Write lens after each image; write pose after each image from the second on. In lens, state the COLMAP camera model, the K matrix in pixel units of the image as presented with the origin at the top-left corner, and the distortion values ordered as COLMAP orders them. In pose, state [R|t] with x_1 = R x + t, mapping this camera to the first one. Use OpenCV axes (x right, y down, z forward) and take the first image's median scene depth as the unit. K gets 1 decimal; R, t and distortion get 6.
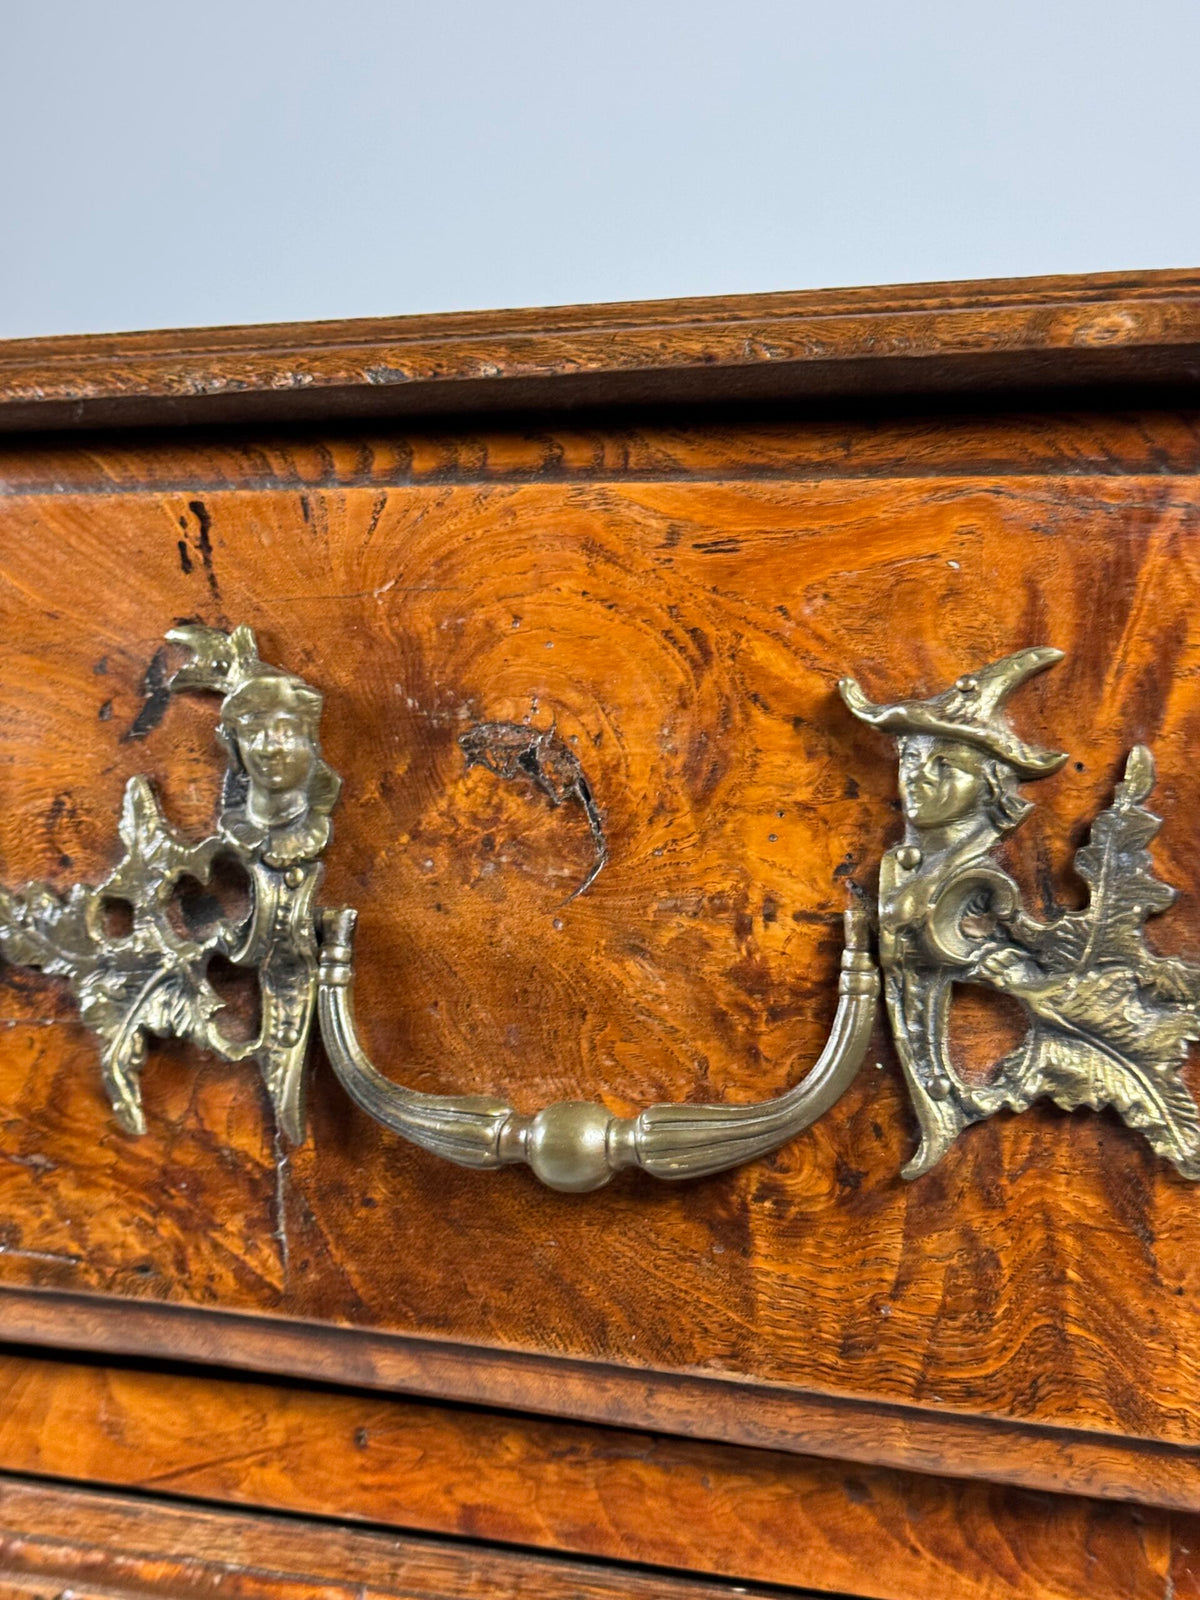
lens RADIAL K [[2230.8, 0, 614.1], [0, 2230.8, 808.9], [0, 0, 1]] dist [0.135842, -0.027777]
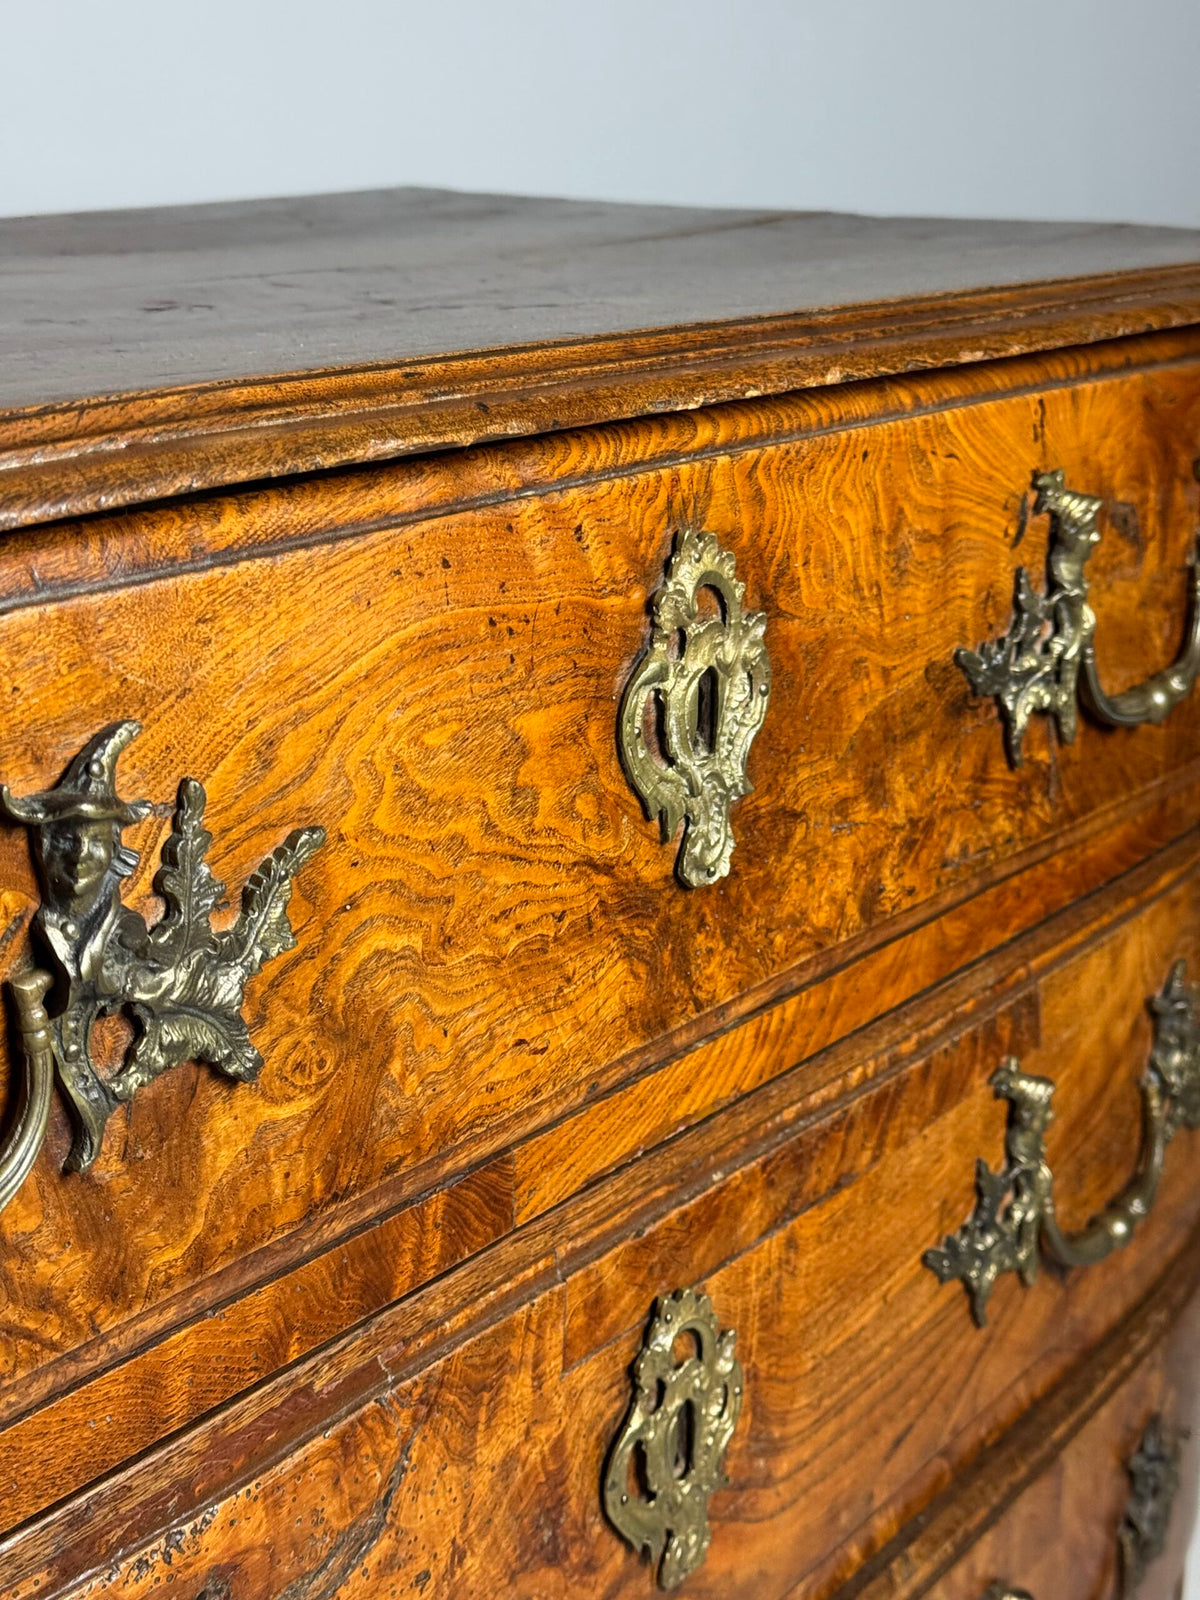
lens RADIAL K [[2279.2, 0, 600.0], [0, 2279.2, 800.0], [0, 0, 1]] dist [0.165779, -0.313340]
pose [[0.261744, -0.293882, 0.919306, -2.066370], [0.004864, 0.952903, 0.303237, -0.398372], [-0.965125, -0.074899, 0.250846, 0.921612]]
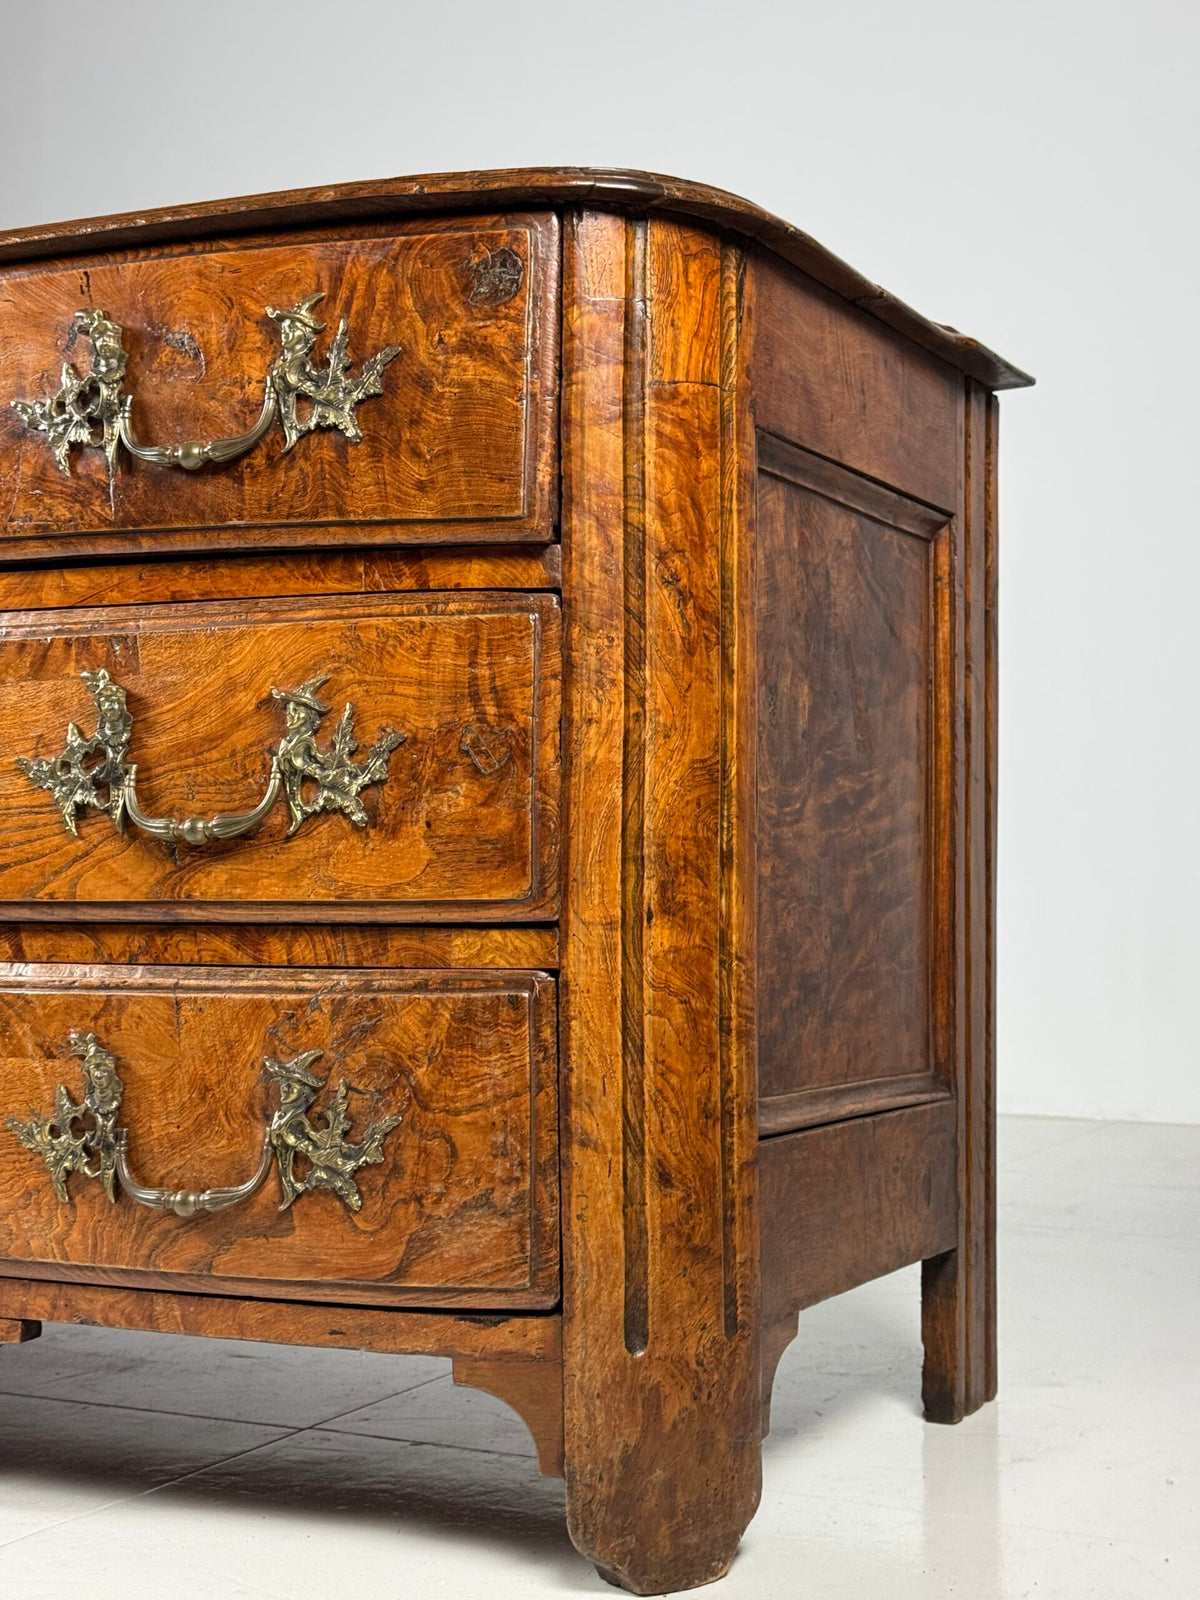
lens RADIAL K [[2223.5, 0, 591.0], [0, 2223.5, 800.4], [0, 0, 1]] dist [0.153537, -0.061925]
pose [[0.996582, -0.009963, -0.082011, 0.795853], [0.005805, 0.998693, -0.050788, 0.793233], [0.082409, 0.050138, 0.995337, -2.101470]]
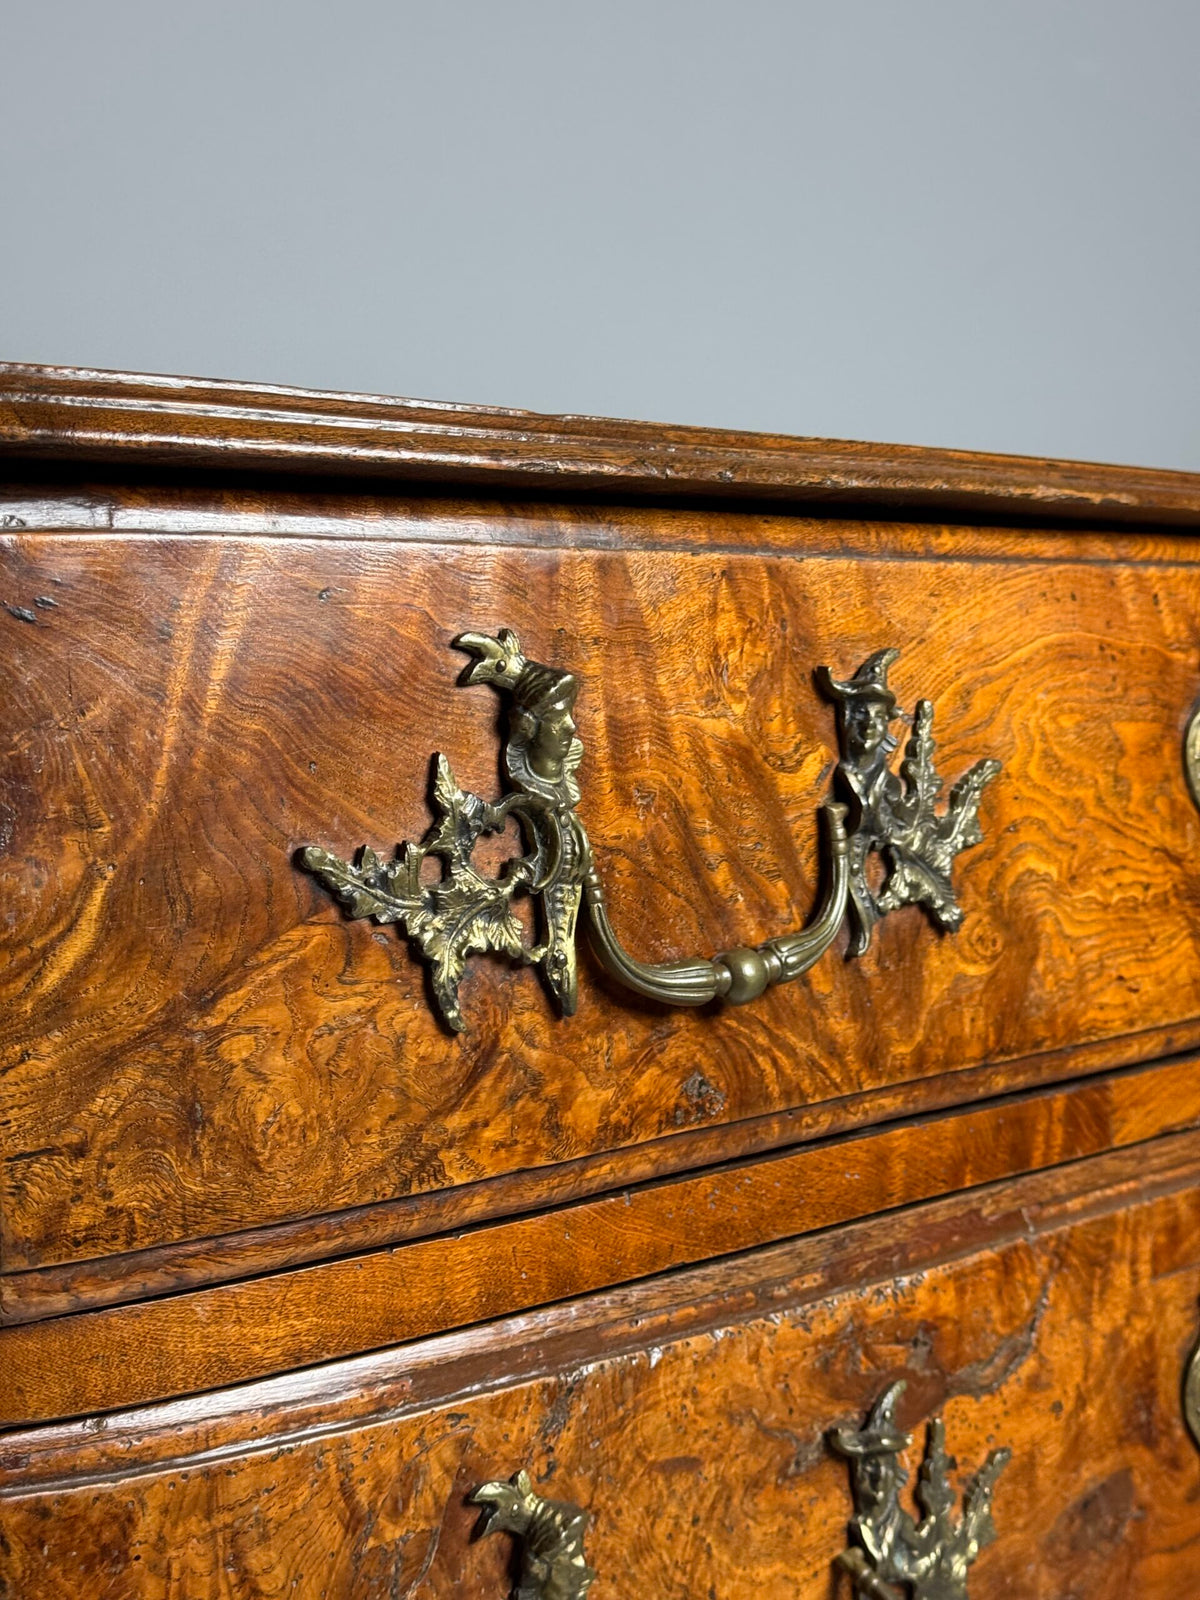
lens RADIAL K [[2305.6, 0, 642.8], [0, 2305.6, 790.2], [0, 0, 1]] dist [0.161968, -0.285430]
pose [[0.368166, -0.059416, 0.927860, -2.717642], [0.026561, 0.998221, 0.053383, -0.089617], [-0.929381, 0.004991, 0.369089, 0.975491]]
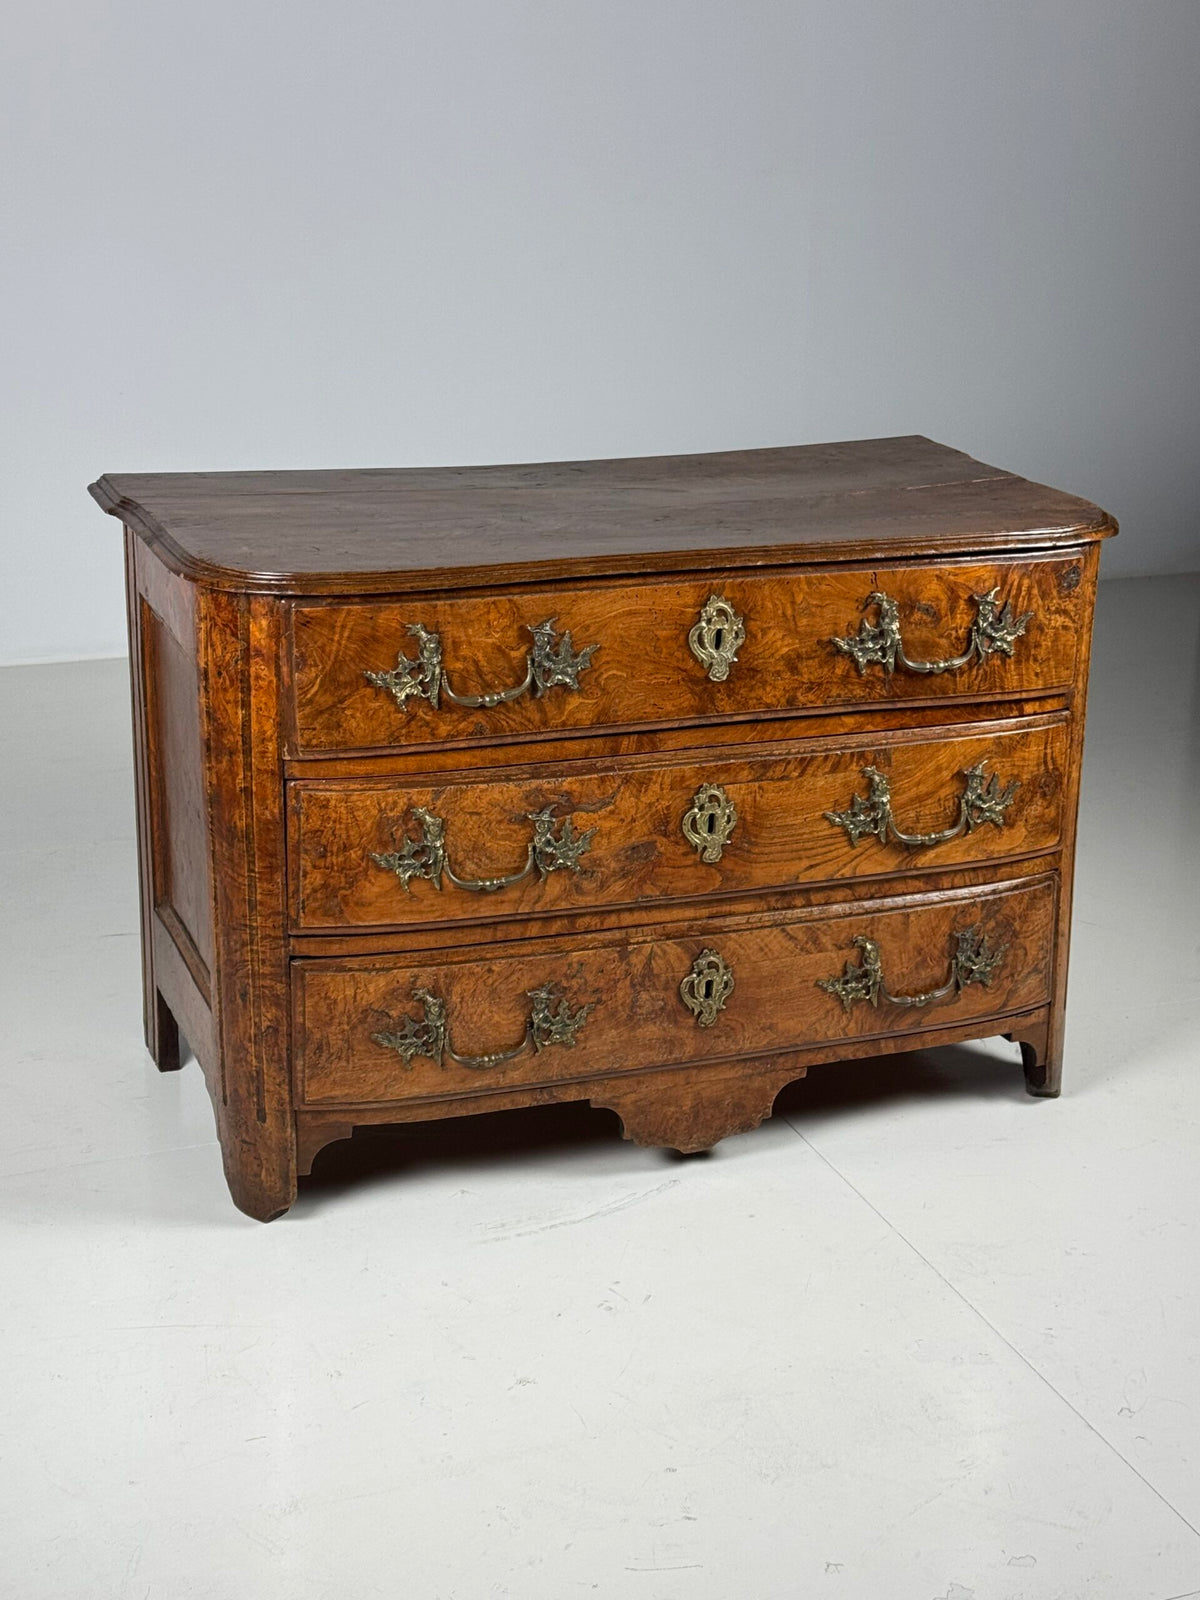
lens RADIAL K [[2398.8, 0, 600.0], [0, 2398.8, 800.0], [0, 0, 1]] dist [0.161082, -0.033019]
pose [[0.734724, -0.210997, 0.644717, -5.296948], [-0.001321, 0.949951, 0.312397, -1.659622], [-0.678364, -0.230377, 0.697673, -3.309313]]
